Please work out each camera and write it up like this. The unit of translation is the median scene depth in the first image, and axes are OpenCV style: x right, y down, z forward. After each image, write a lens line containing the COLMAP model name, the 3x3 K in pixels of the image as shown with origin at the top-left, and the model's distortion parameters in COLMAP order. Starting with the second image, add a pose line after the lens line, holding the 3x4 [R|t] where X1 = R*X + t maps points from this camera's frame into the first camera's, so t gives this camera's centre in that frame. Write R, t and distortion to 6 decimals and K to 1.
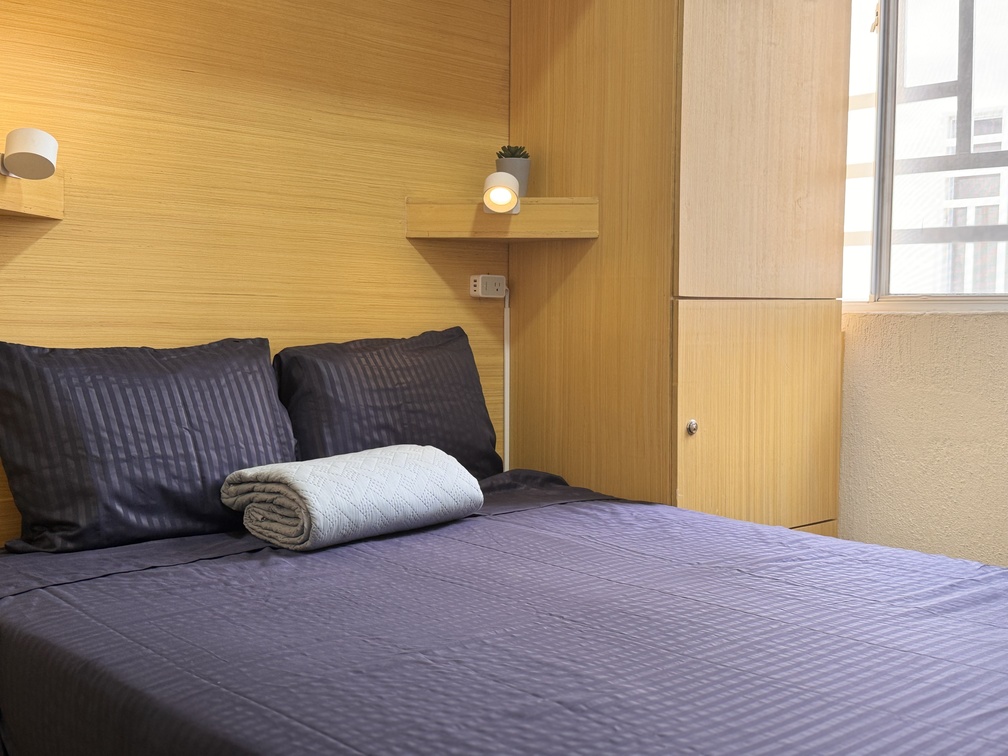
lens RADIAL K [[1183.0, 0, 504.7], [0, 1183.0, 382.8], [0, 0, 1]] dist [0.105723, 0.000000]
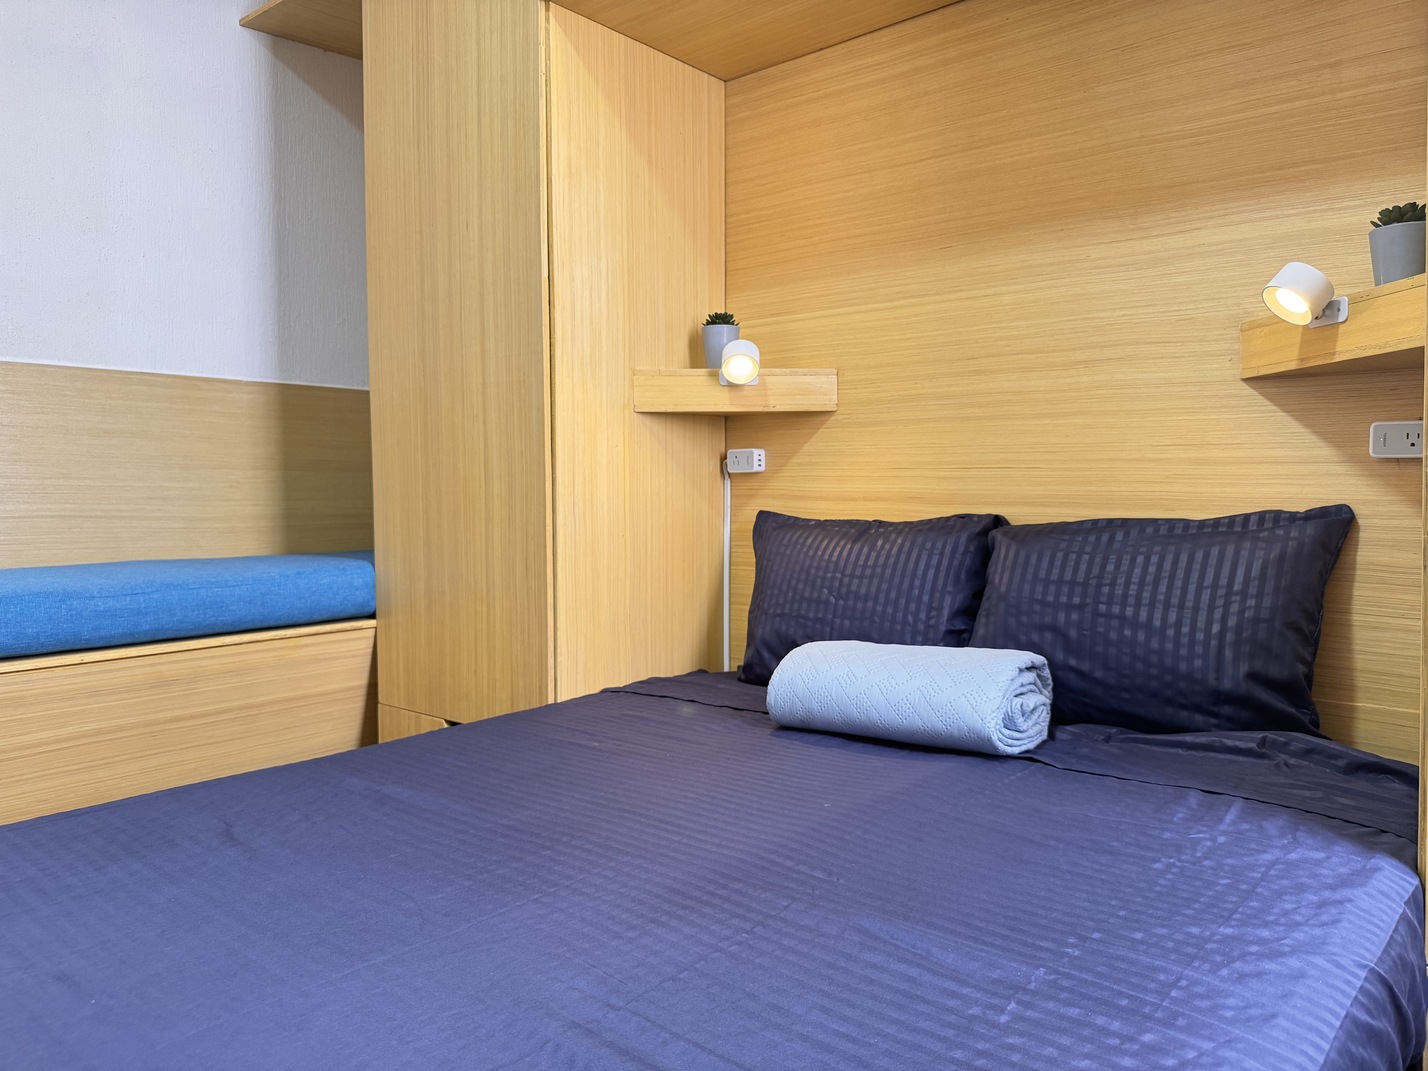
lens RADIAL K [[1007.0, 0, 688.6], [0, 1007.0, 550.0], [0, 0, 1]] dist [0.022520, -0.040069]
pose [[0.106103, 0.057395, -0.992697, 0.574153], [-0.049744, 0.997389, 0.052350, -0.041040], [0.993110, 0.043826, 0.108681, 0.710038]]
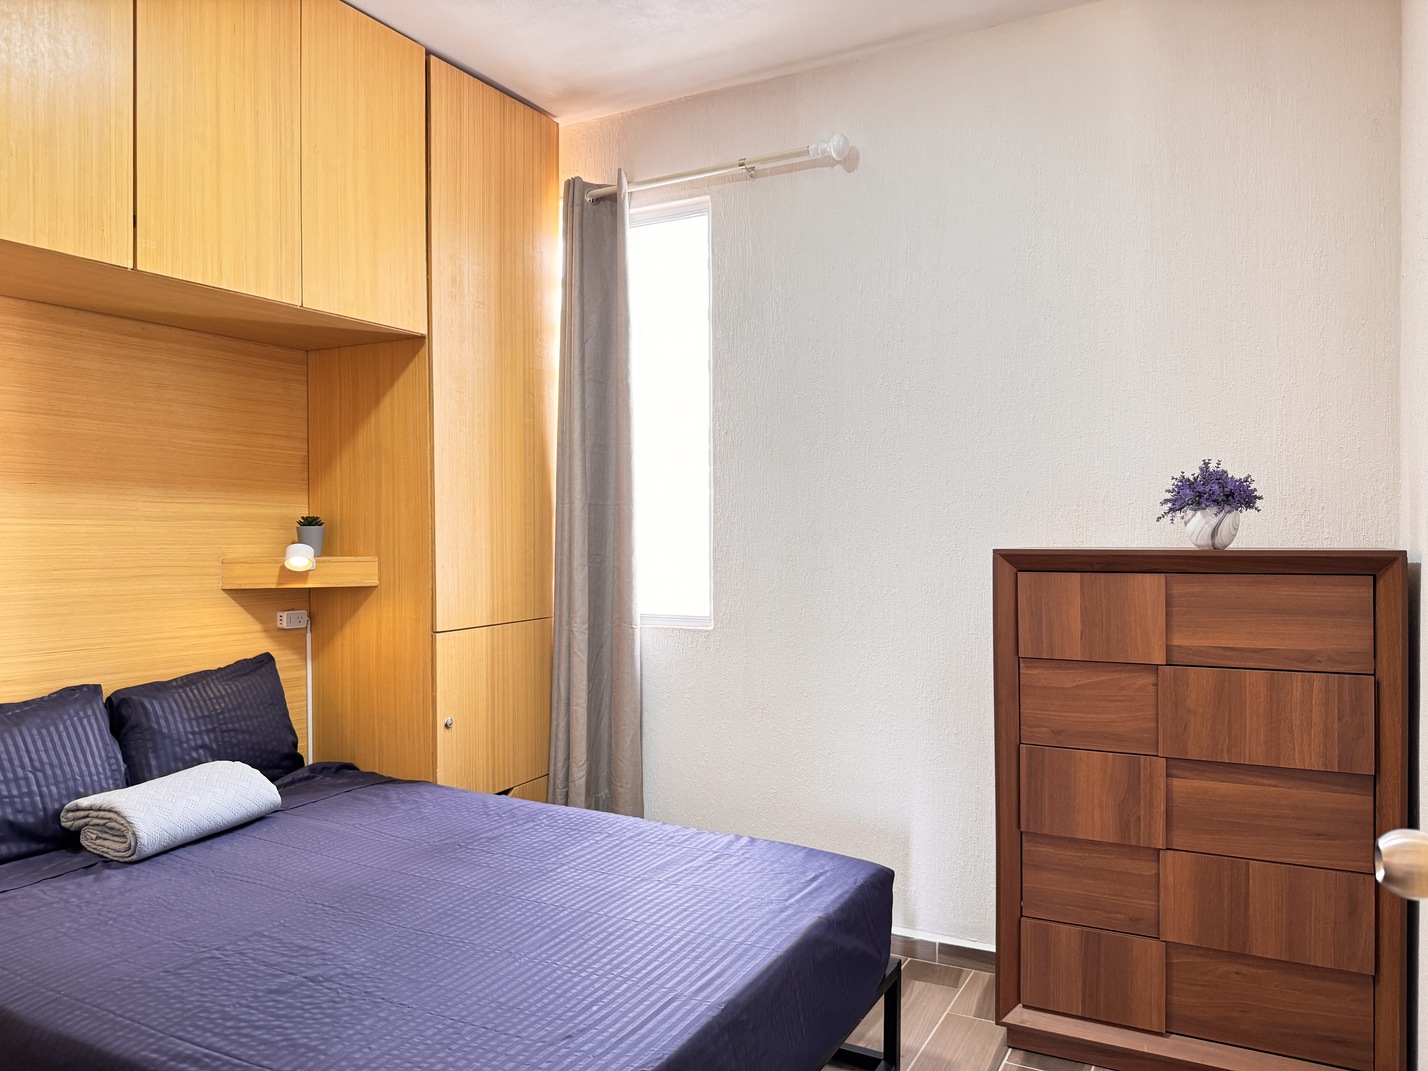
lens RADIAL K [[1007.0, 0, 709.4], [0, 1007.0, 546.2], [0, 0, 1]] dist [0.022520, -0.040069]
pose [[0.942872, -0.014287, 0.332850, 0.061833], [0.028514, 0.998875, -0.037896, -0.131582], [-0.331934, 0.045222, 0.942218, -0.260680]]
